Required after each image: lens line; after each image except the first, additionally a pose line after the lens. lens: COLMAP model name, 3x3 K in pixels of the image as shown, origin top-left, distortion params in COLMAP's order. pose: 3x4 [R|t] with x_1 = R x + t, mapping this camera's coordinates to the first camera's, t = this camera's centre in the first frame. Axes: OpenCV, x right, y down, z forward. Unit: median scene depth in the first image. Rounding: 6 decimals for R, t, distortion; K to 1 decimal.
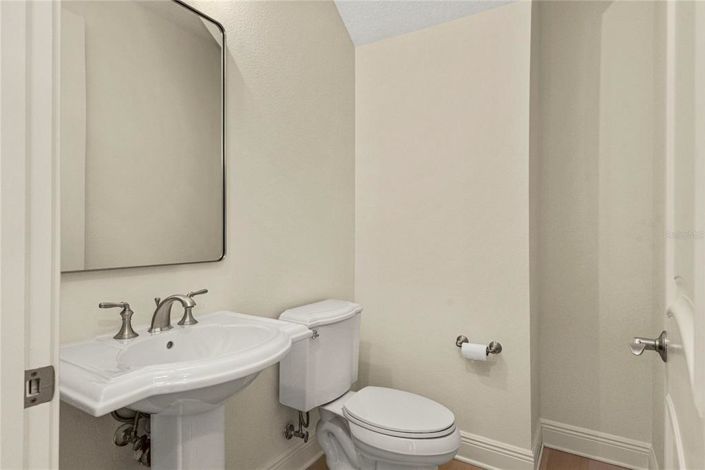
lens RADIAL K [[392.2, 0, 354.0], [0, 392.2, 235.0], [0, 0, 1]] dist [0.061550, -0.005490]
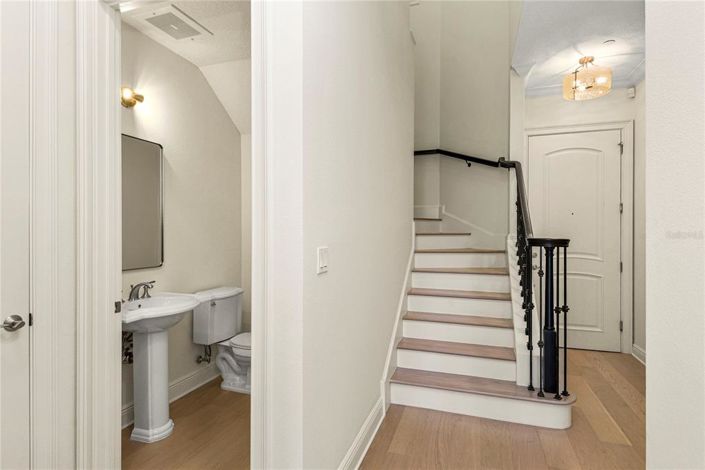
lens RADIAL K [[392.2, 0, 352.4], [0, 392.2, 234.1], [0, 0, 1]] dist [0.061550, -0.005490]
pose [[0.980877, -0.003911, 0.194588, 0.182613], [0.001477, 0.999919, 0.012652, -0.102450], [-0.194622, -0.012123, 0.980803, -0.967730]]
